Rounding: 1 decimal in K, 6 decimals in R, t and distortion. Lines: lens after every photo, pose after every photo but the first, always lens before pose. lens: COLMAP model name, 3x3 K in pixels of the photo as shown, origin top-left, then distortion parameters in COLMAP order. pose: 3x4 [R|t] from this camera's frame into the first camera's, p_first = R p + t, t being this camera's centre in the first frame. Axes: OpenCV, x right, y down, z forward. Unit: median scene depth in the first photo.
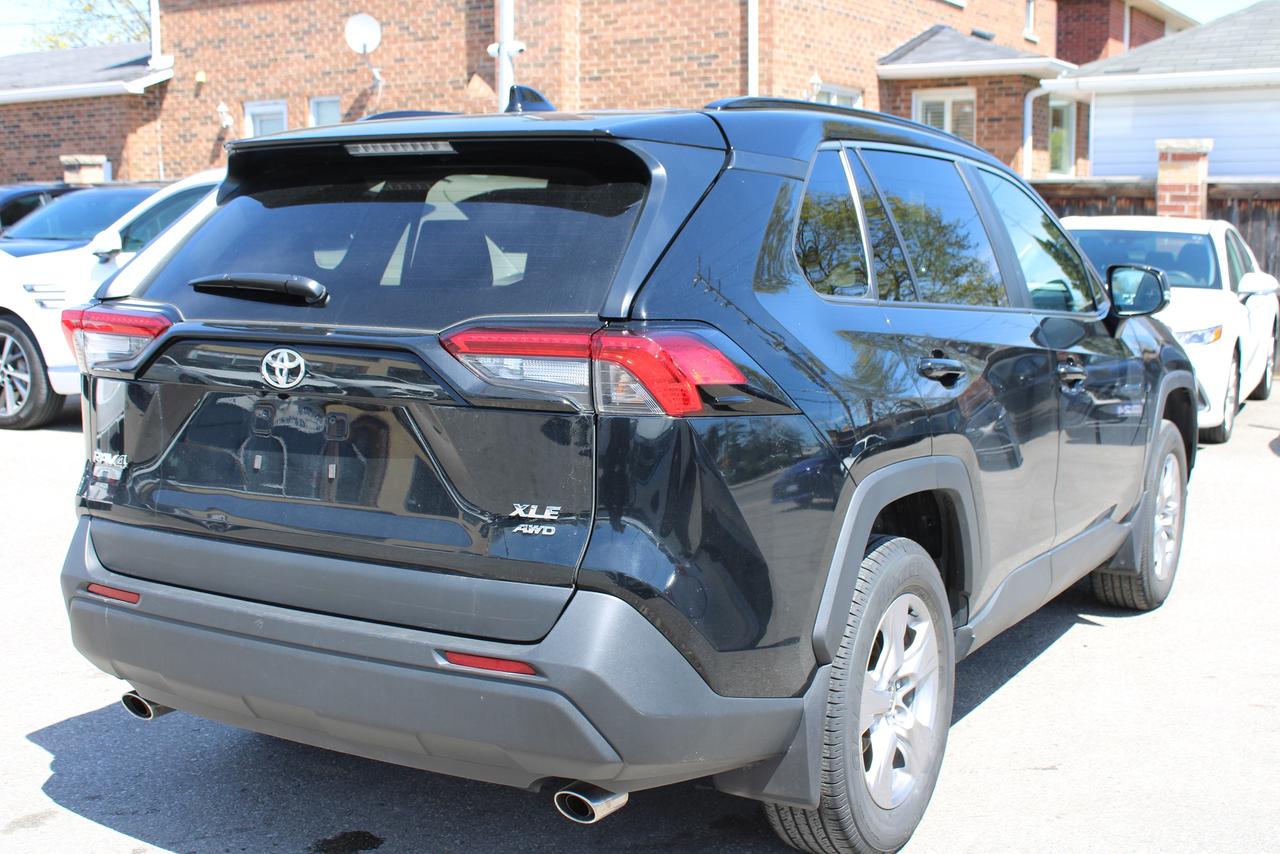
lens RADIAL K [[1522.0, 0, 640.0], [0, 1522.0, 427.0], [0, 0, 1]] dist [-0.110072, 0.169835]
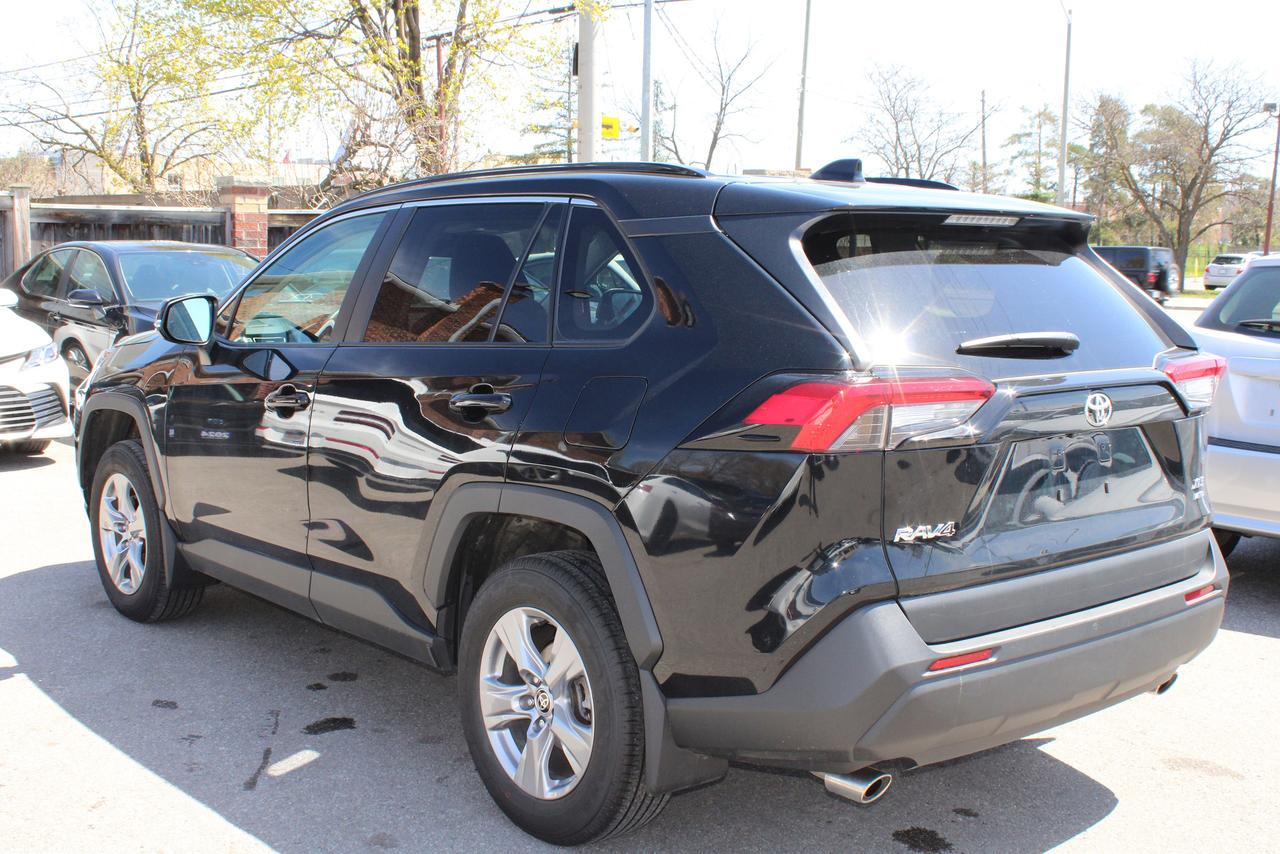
lens RADIAL K [[1475.7, 0, 566.3], [0, 1475.7, 425.5], [0, 0, 1]] dist [-0.004763, -0.004038]
pose [[0.358527, -0.118725, 0.925939, -0.187955], [0.115365, 0.989911, 0.082258, -0.021872], [-0.926363, 0.077329, 0.368607, 0.122043]]
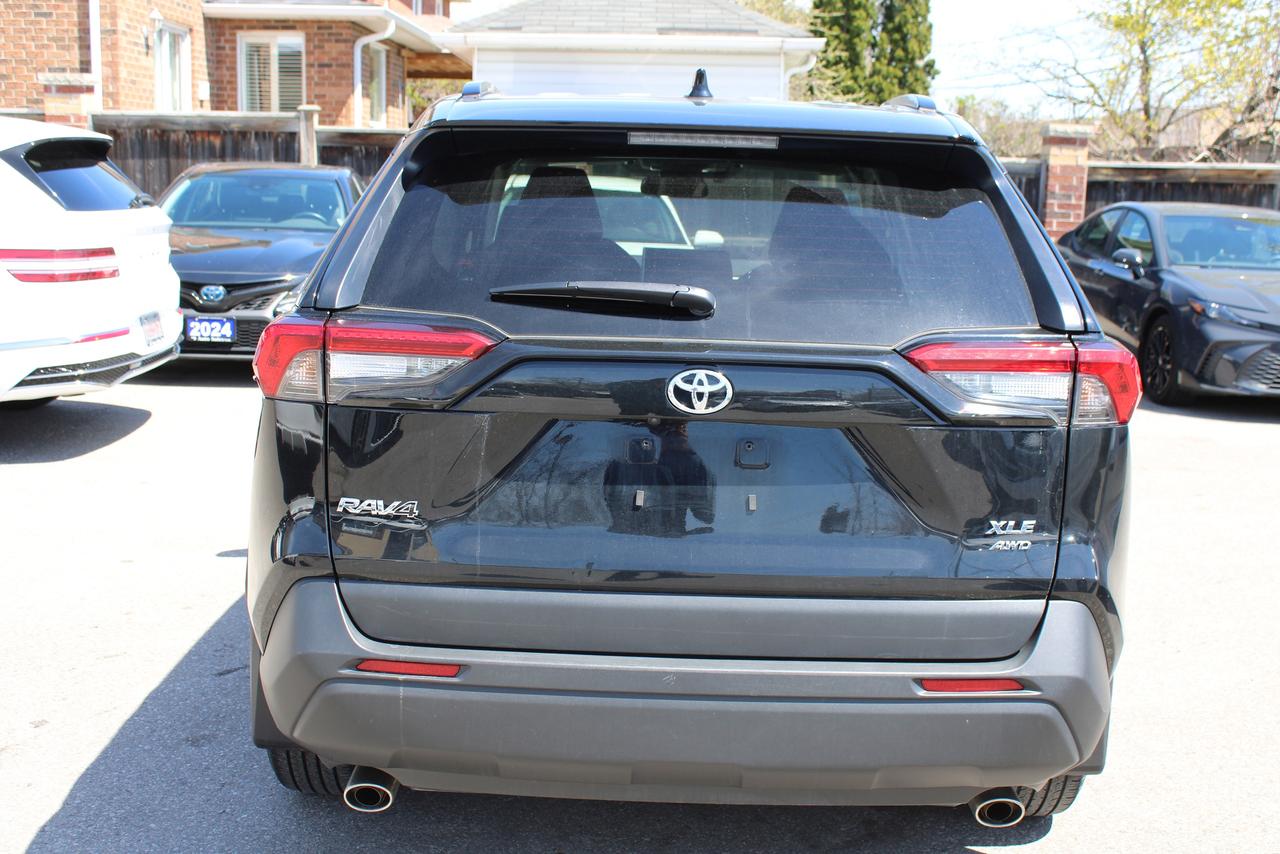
lens RADIAL K [[1522.0, 0, 640.0], [0, 1522.0, 427.0], [0, 0, 1]] dist [-0.110072, 0.169835]
pose [[0.867372, -0.060253, 0.494000, -0.090303], [0.040428, 0.997894, 0.050729, -0.008280], [-0.496016, -0.024029, 0.867981, 0.030545]]
